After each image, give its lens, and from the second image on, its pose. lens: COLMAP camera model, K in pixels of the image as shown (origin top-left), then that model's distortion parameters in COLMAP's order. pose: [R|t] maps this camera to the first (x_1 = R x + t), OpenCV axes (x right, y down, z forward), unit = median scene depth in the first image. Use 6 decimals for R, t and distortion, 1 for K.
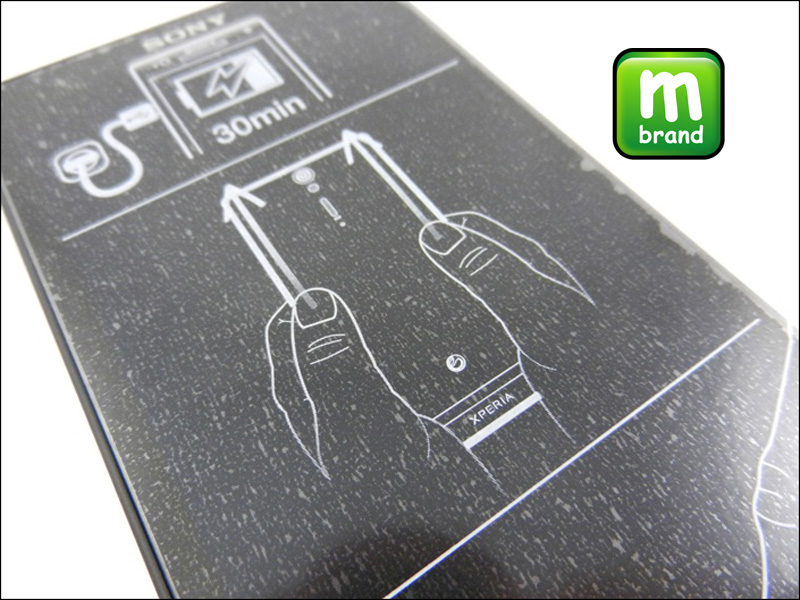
lens RADIAL K [[583.9, 0, 397.6], [0, 583.9, 303.6], [0, 0, 1]] dist [-0.003499, -0.007896]
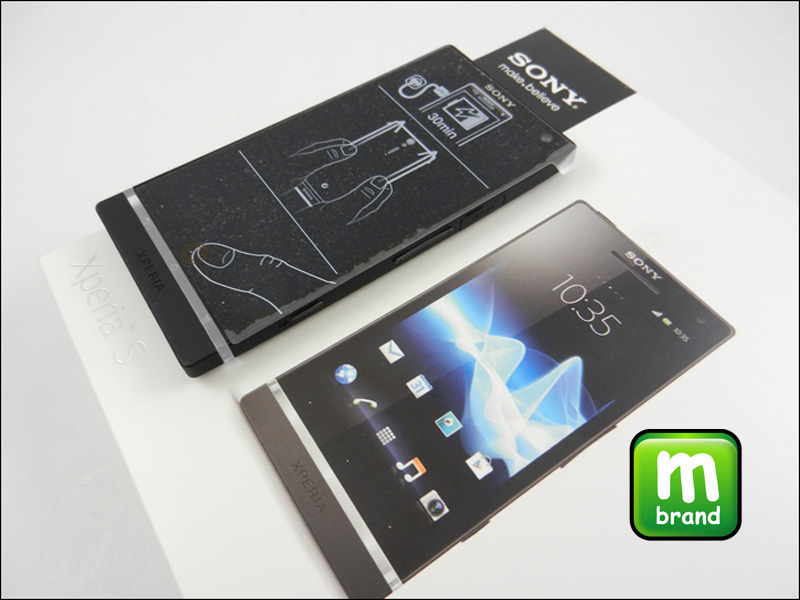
lens RADIAL K [[583.9, 0, 401.7], [0, 583.9, 296.7], [0, 0, 1]] dist [-0.003499, -0.007896]
pose [[0.024031, 0.849296, -0.527370, 1.782186], [-0.843805, 0.300124, 0.444881, -1.138853], [0.536112, 0.434307, 0.723852, -0.561386]]
